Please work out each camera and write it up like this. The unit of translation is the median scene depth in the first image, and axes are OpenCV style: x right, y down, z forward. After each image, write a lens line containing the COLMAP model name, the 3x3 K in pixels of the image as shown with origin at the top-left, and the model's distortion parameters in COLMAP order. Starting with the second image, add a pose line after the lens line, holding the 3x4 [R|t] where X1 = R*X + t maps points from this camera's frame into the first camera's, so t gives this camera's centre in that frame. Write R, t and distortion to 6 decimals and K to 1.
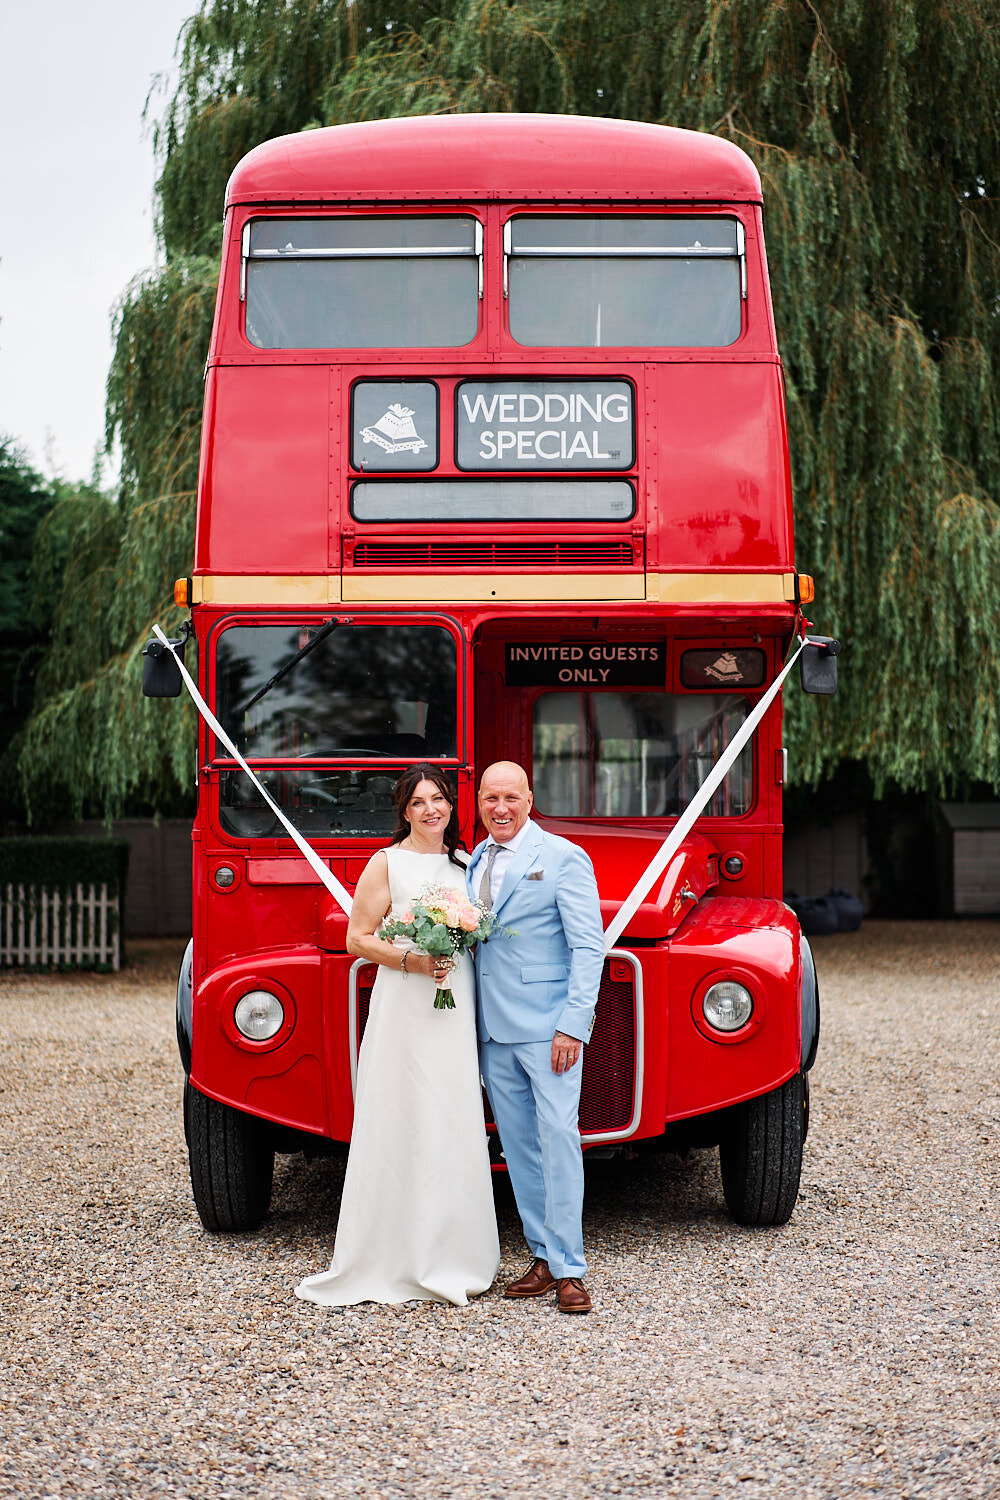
lens RADIAL K [[2392.5, 0, 503.0], [0, 2392.5, 729.3], [0, 0, 1]] dist [0.111782, -0.989652]
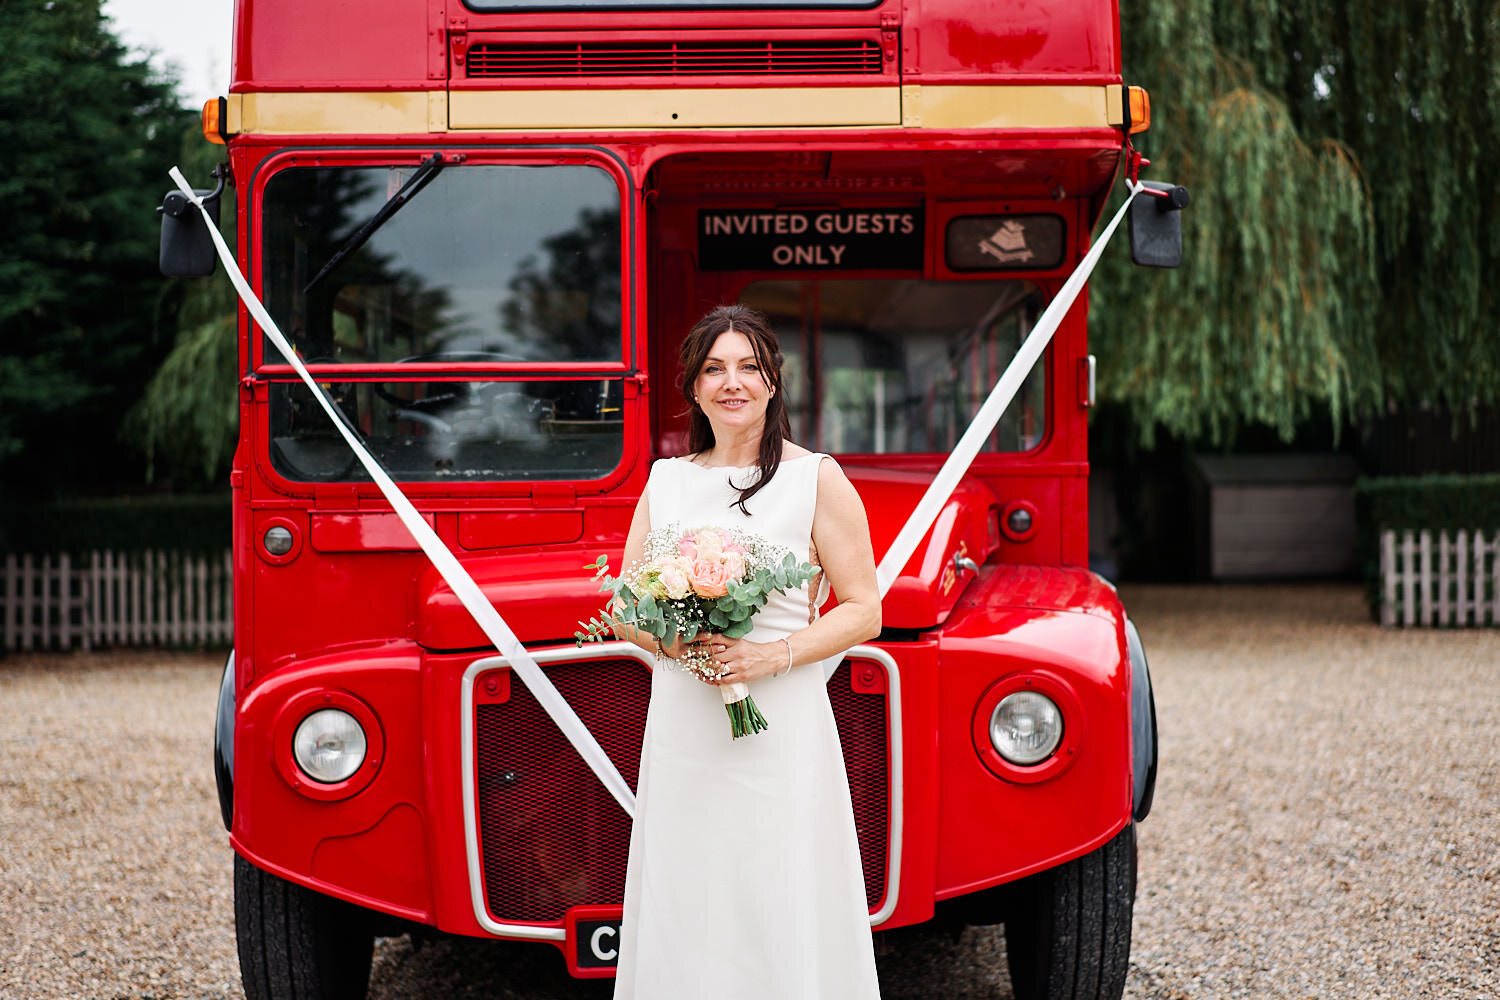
lens RADIAL K [[2487.8, 0, 749.3], [0, 2487.8, 471.8], [0, 0, 1]] dist [0.105484, -0.869056]
pose [[0.999906, -0.005636, 0.012511, 0.007429], [0.005208, 0.999410, 0.033953, 0.018855], [-0.012695, -0.033885, 0.999345, 0.293995]]
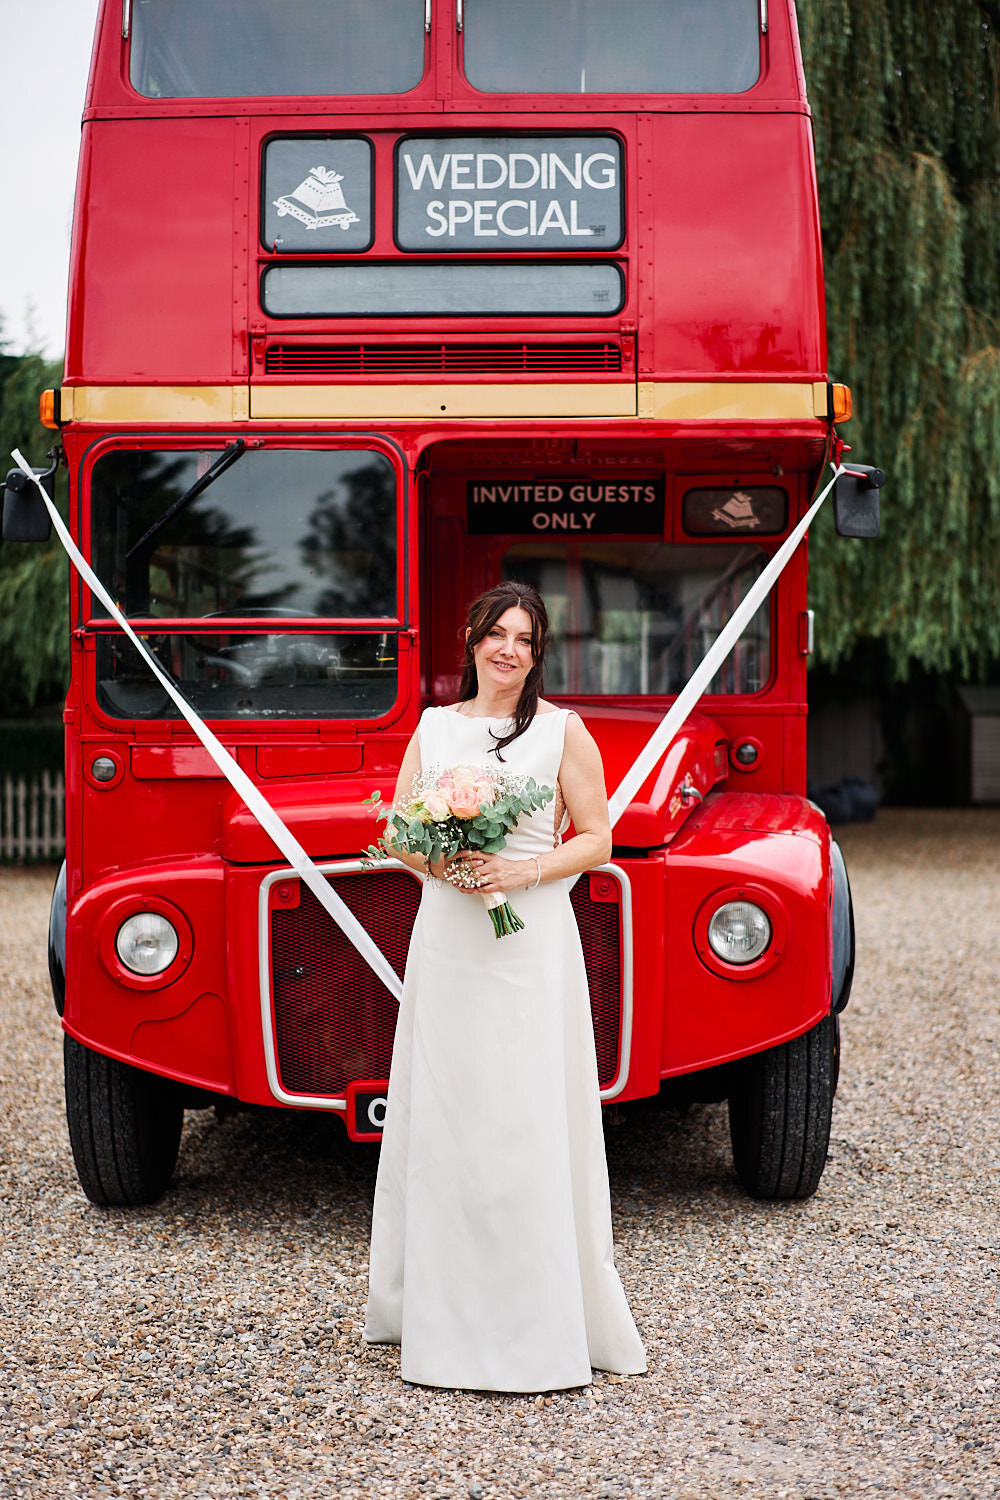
lens RADIAL K [[2392.5, 0, 503.0], [0, 2392.5, 729.3], [0, 0, 1]] dist [0.111782, -0.989652]
pose [[0.999995, -0.000416, -0.003089, 0.017733], [0.000563, 0.998866, 0.047603, 0.010768], [0.003066, -0.047604, 0.998862, 0.207846]]
